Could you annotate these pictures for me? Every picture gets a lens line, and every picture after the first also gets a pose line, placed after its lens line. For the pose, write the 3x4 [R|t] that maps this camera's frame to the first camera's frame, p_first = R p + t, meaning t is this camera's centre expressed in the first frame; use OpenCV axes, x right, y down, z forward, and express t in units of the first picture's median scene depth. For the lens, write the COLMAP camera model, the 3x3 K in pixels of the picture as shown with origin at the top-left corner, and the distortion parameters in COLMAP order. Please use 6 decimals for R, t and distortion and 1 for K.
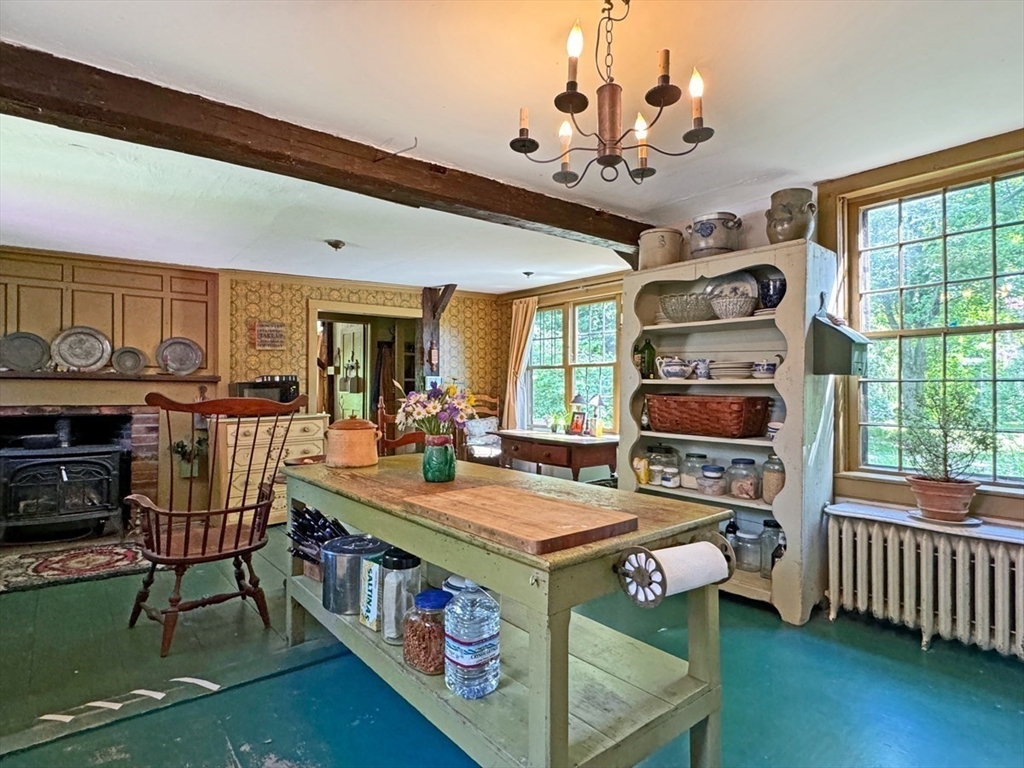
lens RADIAL K [[544.5, 0, 512.0], [0, 544.5, 384.0], [0, 0, 1]] dist [-0.002071, -0.000432]
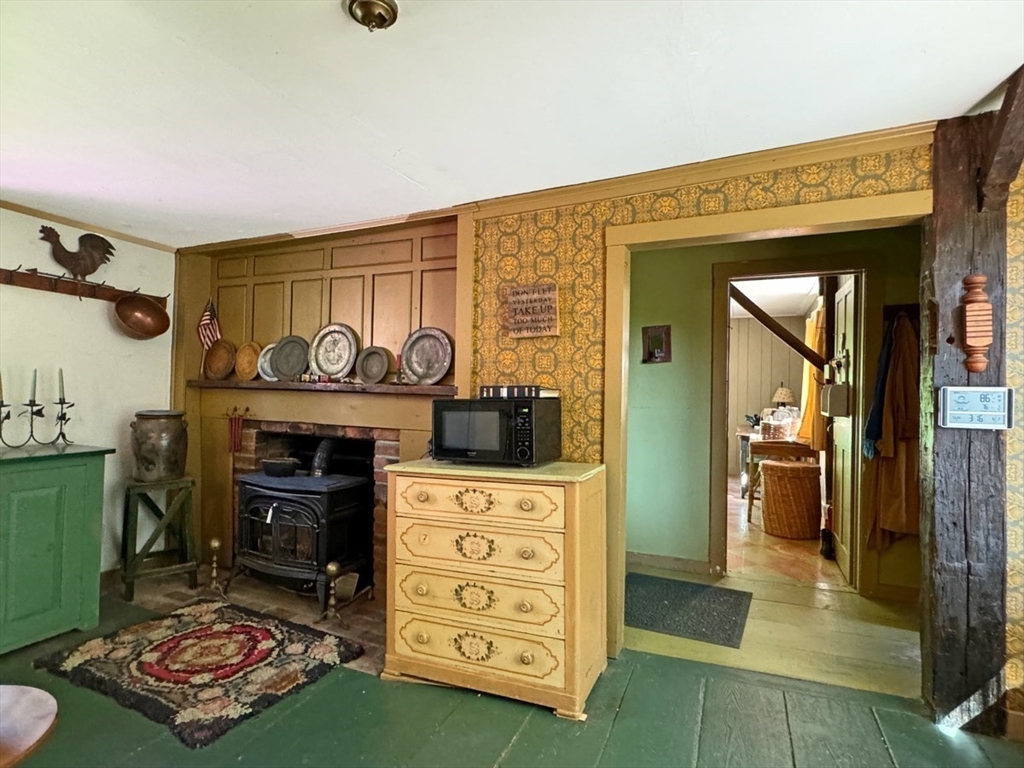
lens RADIAL K [[544.5, 0, 512.0], [0, 544.5, 384.0], [0, 0, 1]] dist [-0.002071, -0.000432]
pose [[0.461178, 0.003029, -0.887303, 0.020017], [-0.005207, 0.999986, 0.000707, -0.017370], [0.887293, 0.004294, 0.461187, 0.746864]]
